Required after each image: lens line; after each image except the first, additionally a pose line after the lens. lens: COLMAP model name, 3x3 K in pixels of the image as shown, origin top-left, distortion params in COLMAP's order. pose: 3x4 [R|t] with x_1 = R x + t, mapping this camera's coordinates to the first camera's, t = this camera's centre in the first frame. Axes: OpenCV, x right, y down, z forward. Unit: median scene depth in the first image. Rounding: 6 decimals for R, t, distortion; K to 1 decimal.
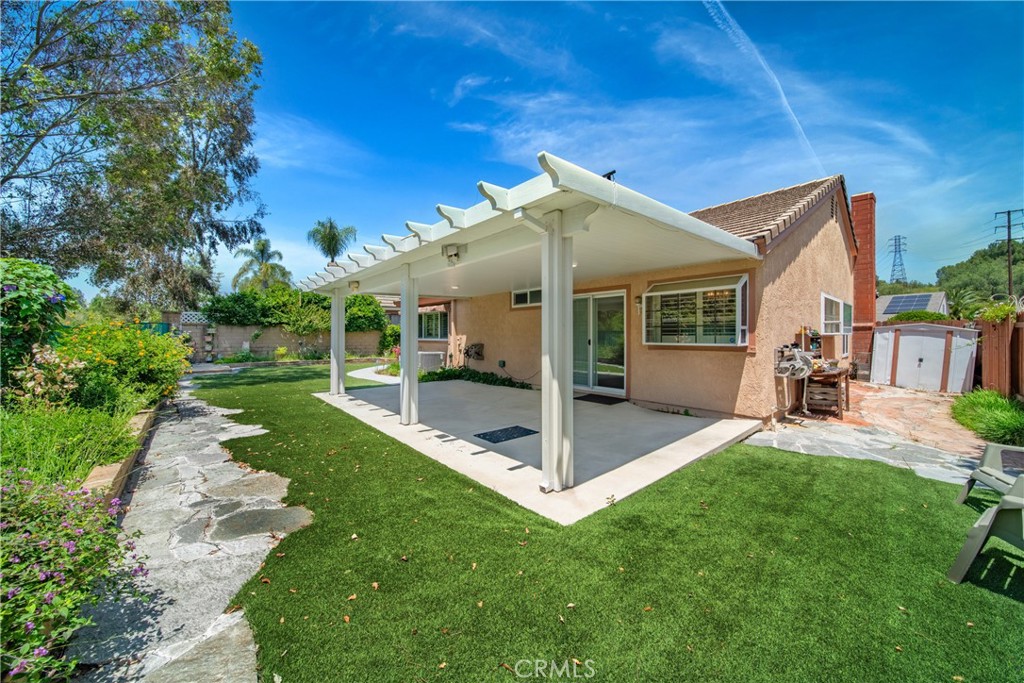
lens RADIAL K [[365.0, 0, 513.9], [0, 365.0, 333.8], [0, 0, 1]] dist [0.000065, -0.000085]
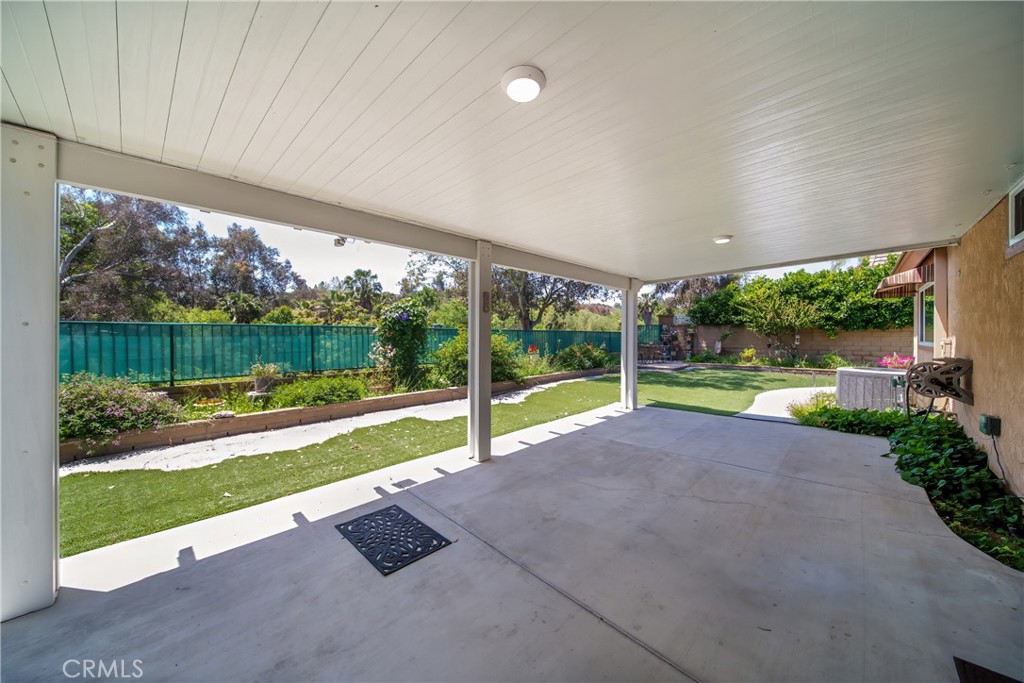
lens RADIAL K [[365.0, 0, 510.4], [0, 365.0, 337.1], [0, 0, 1]] dist [0.000065, -0.000085]
pose [[0.107475, 0.006118, -0.994189, 0.187985], [-0.003766, 0.999976, 0.005746, 0.005116], [0.994201, 0.003127, 0.107495, 0.338791]]
